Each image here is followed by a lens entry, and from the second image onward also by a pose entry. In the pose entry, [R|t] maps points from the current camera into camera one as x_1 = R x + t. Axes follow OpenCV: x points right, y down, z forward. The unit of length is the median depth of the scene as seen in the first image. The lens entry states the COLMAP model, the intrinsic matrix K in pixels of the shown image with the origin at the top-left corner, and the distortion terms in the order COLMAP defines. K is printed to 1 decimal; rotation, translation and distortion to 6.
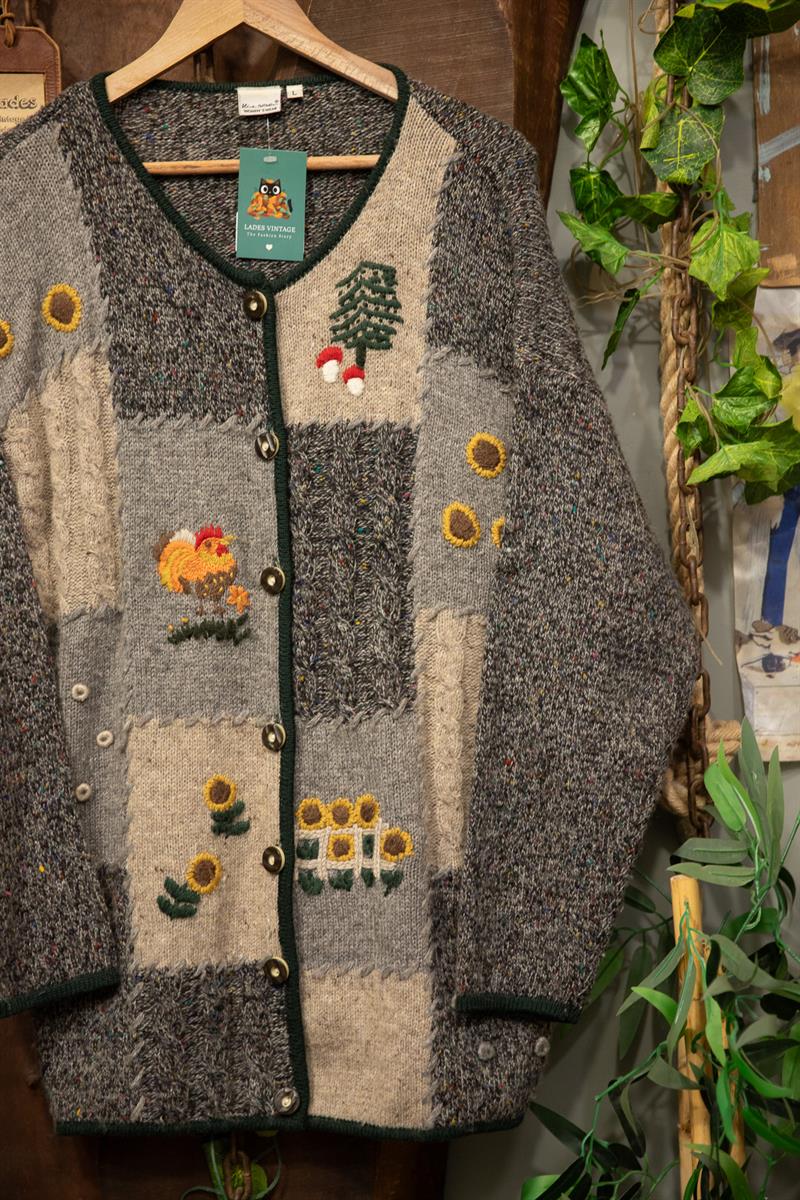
lens RADIAL K [[2163.2, 0, 398.1], [0, 2163.2, 603.6], [0, 0, 1]] dist [0.176017, 0.000000]
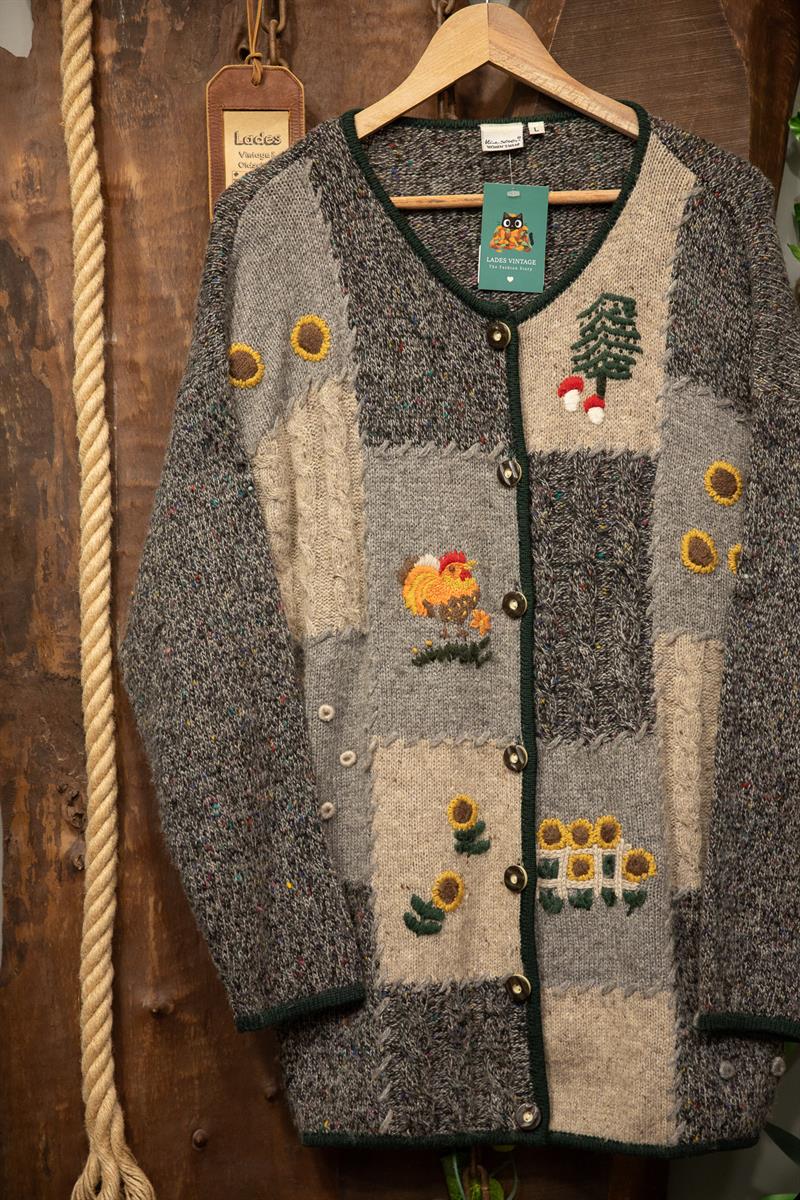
lens RADIAL K [[2163.2, 0, 407.3], [0, 2163.2, 606.8], [0, 0, 1]] dist [0.176017, 0.000000]
pose [[0.999979, 0.006274, 0.001539, -0.108658], [-0.006255, 0.999909, -0.011930, 0.002770], [-0.001613, 0.011920, 0.999928, -0.020821]]
